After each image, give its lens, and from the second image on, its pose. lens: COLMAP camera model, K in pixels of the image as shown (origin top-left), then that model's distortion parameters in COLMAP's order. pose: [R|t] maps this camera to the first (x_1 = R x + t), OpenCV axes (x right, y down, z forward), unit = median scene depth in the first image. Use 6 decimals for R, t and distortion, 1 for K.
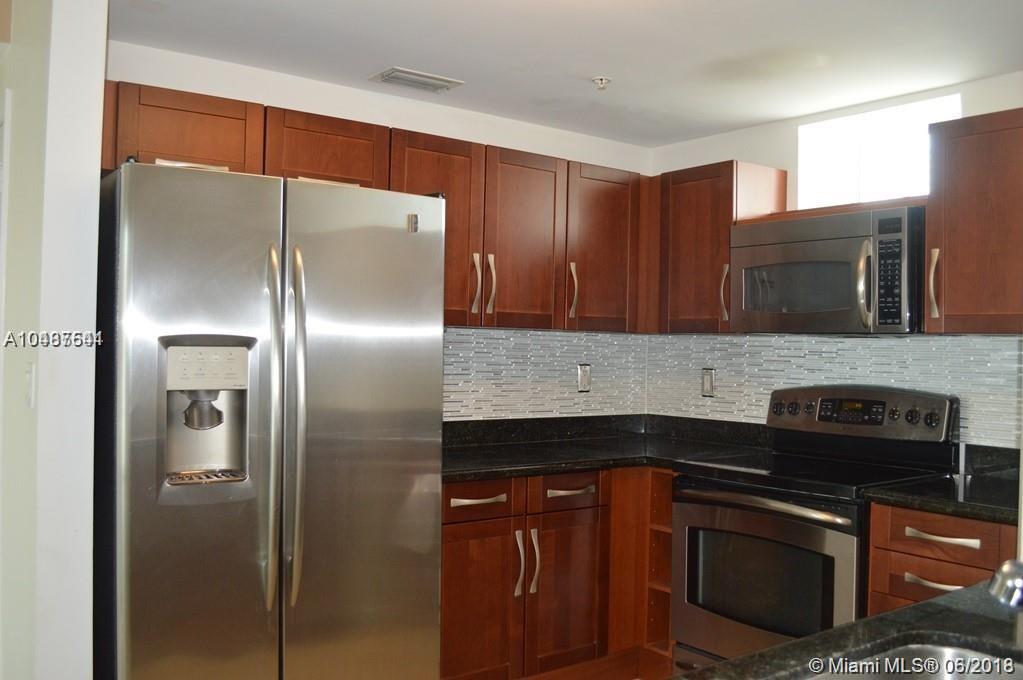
lens RADIAL K [[900.1, 0, 510.9], [0, 900.1, 341.2], [0, 0, 1]] dist [-0.110635, -0.000451]
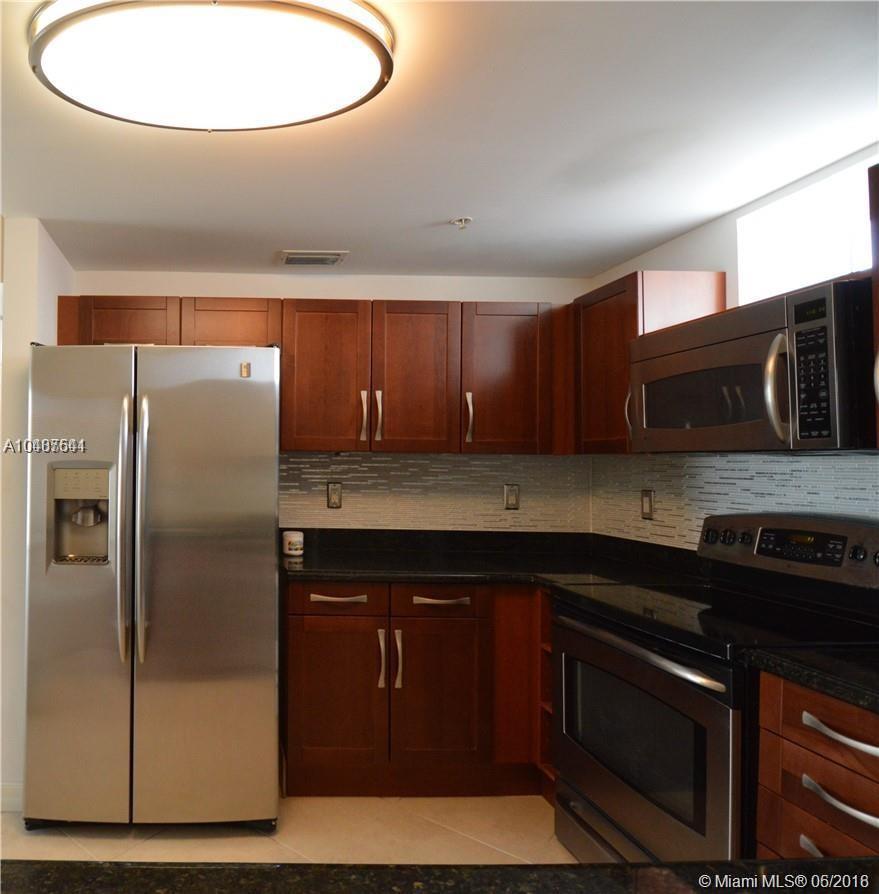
lens RADIAL K [[582.4, 0, 437.8], [0, 582.4, 446.3], [0, 0, 1]] dist [-0.034067, -0.005239]
pose [[0.804308, -0.026055, -0.593642, 0.451168], [0.006852, 0.999378, -0.034580, 0.003506], [0.594174, 0.023745, 0.803986, 0.389906]]
